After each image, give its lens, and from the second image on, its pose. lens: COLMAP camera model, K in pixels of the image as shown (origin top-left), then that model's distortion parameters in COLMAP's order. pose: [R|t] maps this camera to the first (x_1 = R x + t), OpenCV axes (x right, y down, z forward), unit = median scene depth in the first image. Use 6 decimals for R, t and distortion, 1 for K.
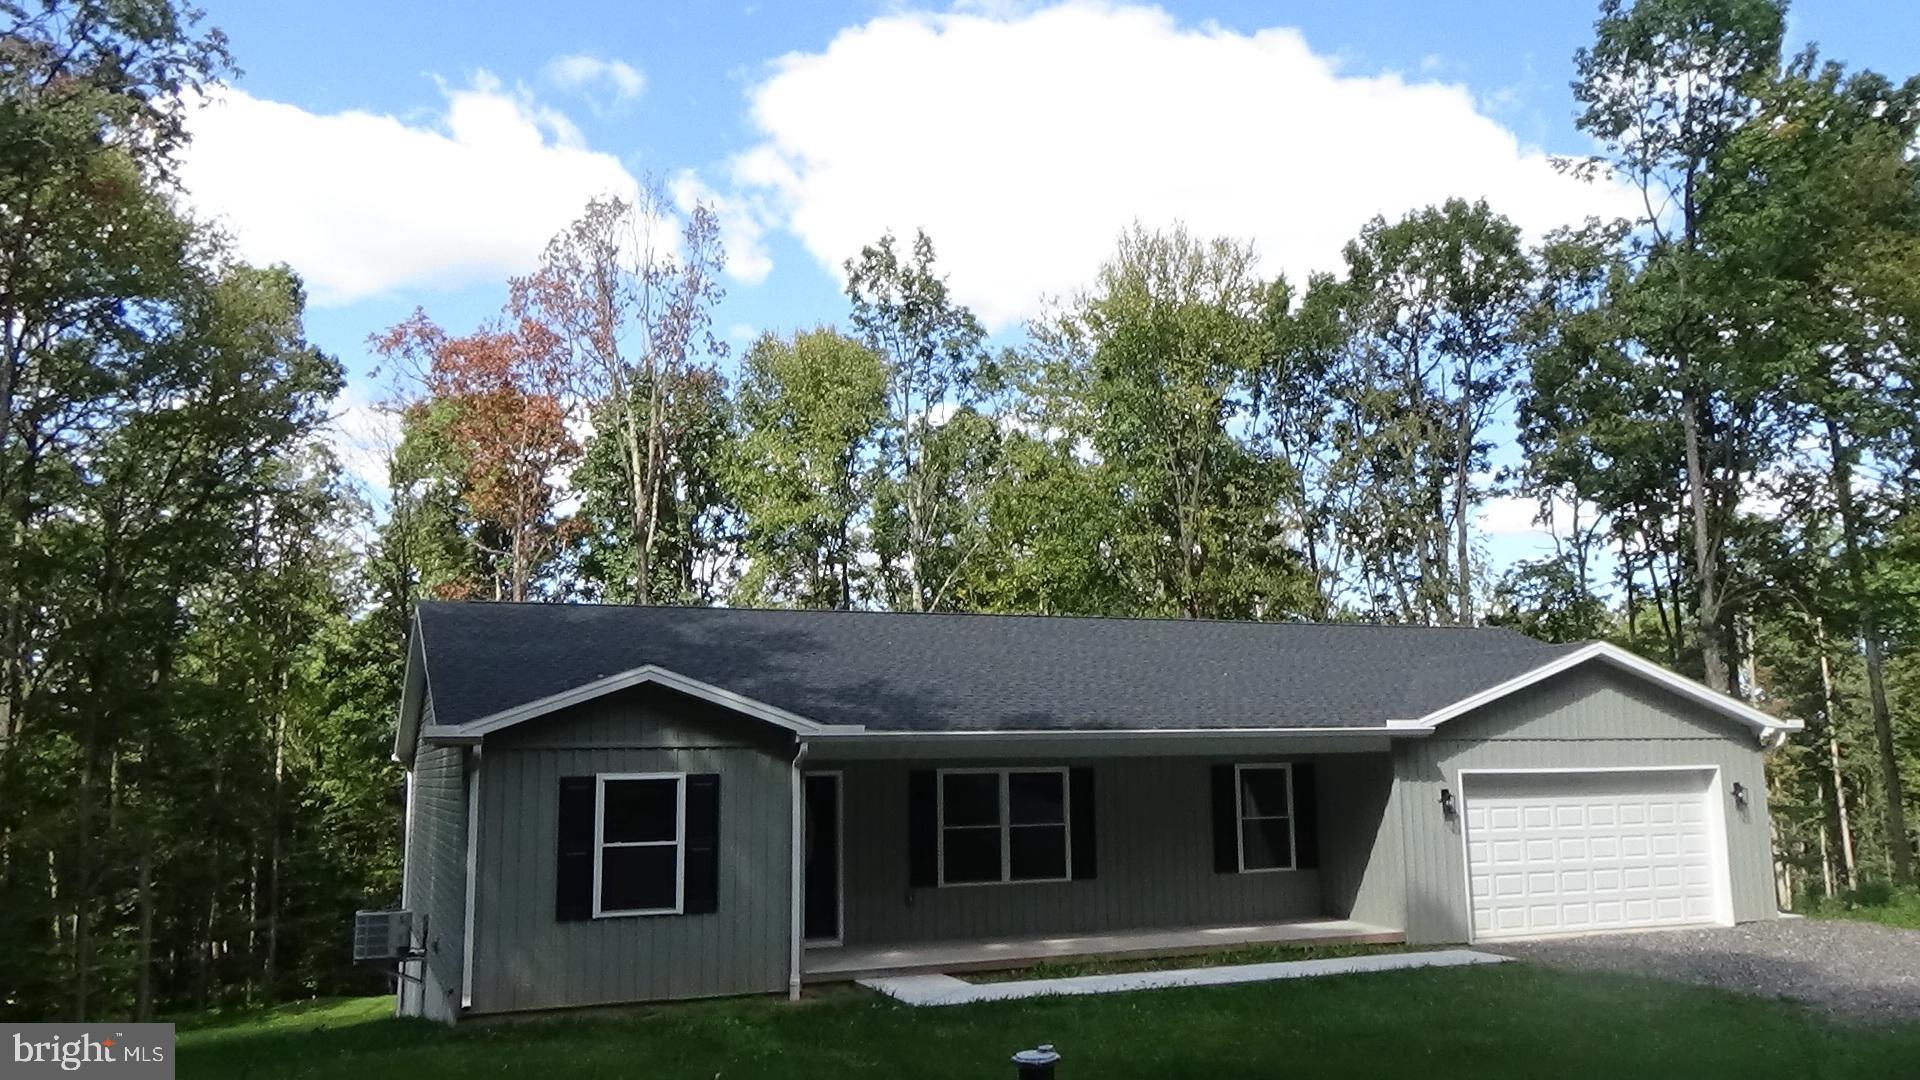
lens RADIAL K [[1507.1, 0, 935.4], [0, 1507.1, 504.3], [0, 0, 1]] dist [-0.007865, 0.003368]
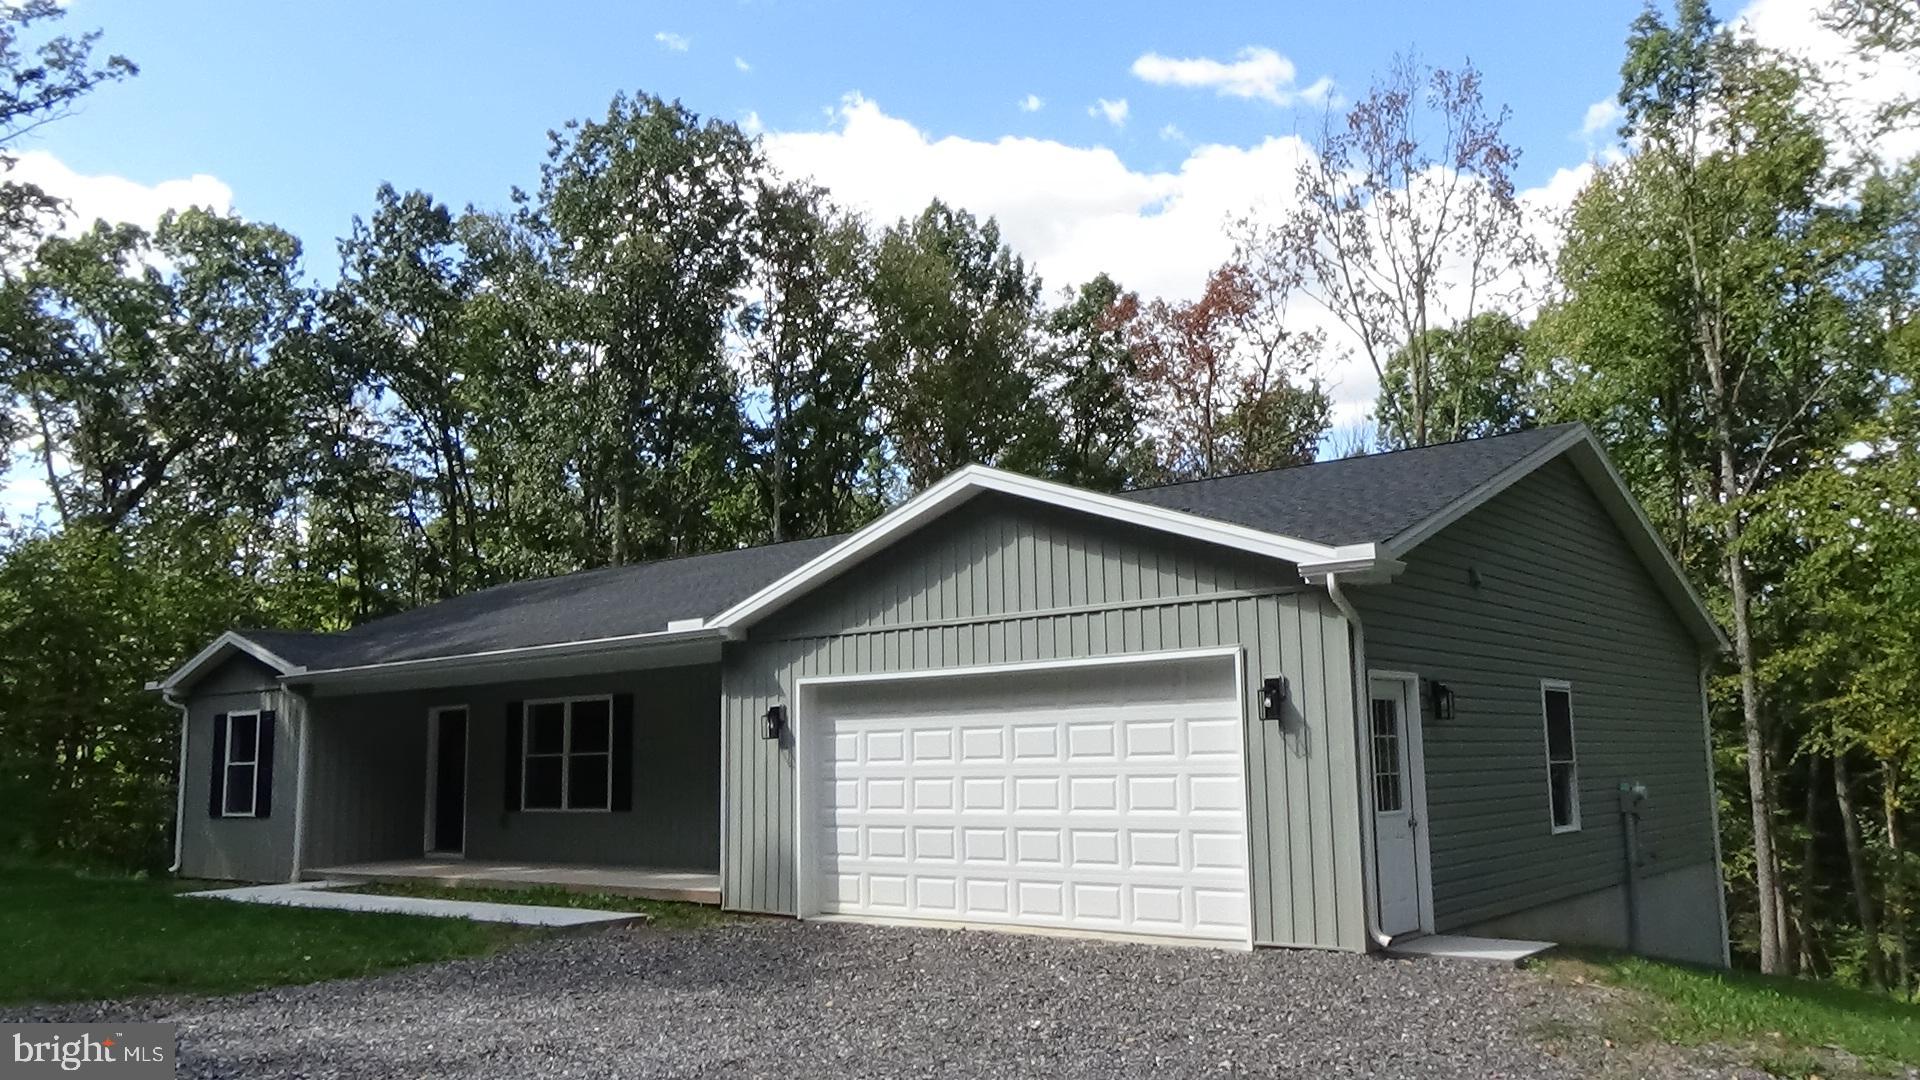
lens RADIAL K [[1507.1, 0, 958.9], [0, 1507.1, 532.7], [0, 0, 1]] dist [-0.007865, 0.003368]
pose [[0.484687, -0.126897, -0.865434, 1.662275], [0.168542, 0.984428, -0.049953, 0.254473], [0.858296, -0.121650, 0.498527, 1.166223]]
